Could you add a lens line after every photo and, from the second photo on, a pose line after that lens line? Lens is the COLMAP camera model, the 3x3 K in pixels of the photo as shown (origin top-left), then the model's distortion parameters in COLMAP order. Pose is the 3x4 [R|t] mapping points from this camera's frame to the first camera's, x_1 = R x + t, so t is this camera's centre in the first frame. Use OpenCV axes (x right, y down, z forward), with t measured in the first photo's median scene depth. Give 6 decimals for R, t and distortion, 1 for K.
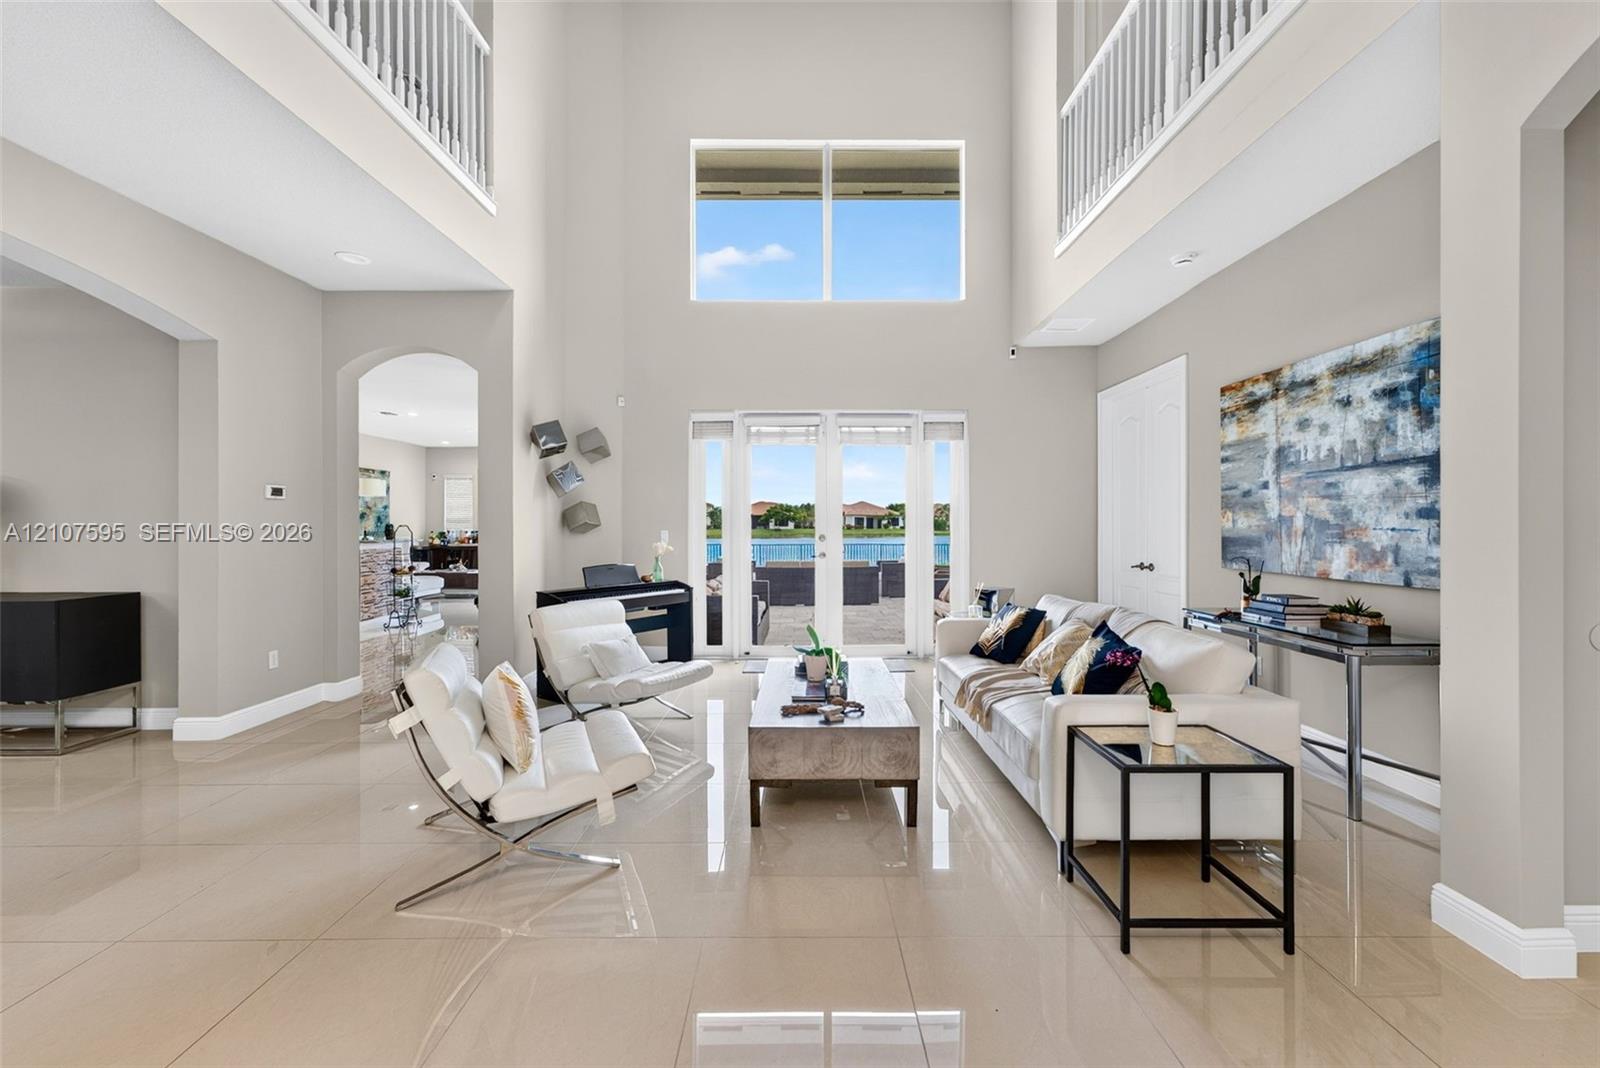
lens RADIAL K [[678.3, 0, 800.0], [0, 678.3, 534.0], [0, 0, 1]] dist [-0.001483, -0.000206]
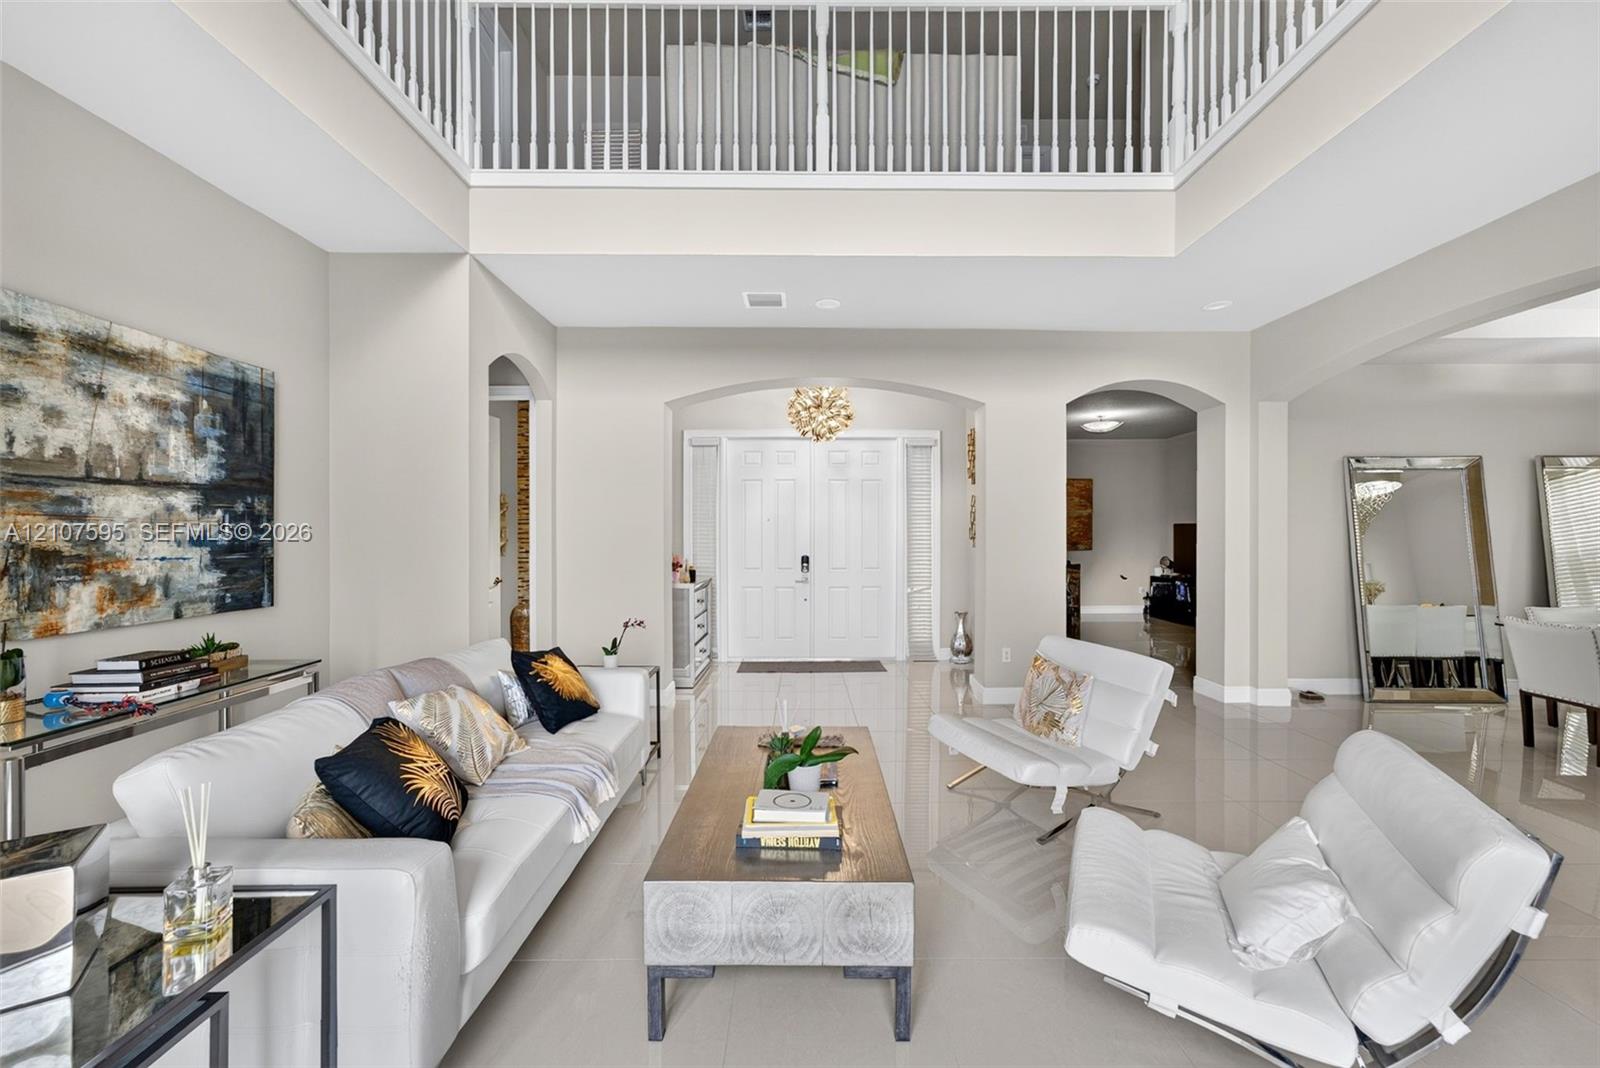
lens RADIAL K [[678.3, 0, 800.0], [0, 678.3, 534.0], [0, 0, 1]] dist [-0.001483, -0.000206]
pose [[-0.999995, 0.000413, 0.003060, 0.028851], [0.000454, 0.999911, 0.013344, -0.049210], [-0.003055, 0.013346, -0.999906, 1.817626]]
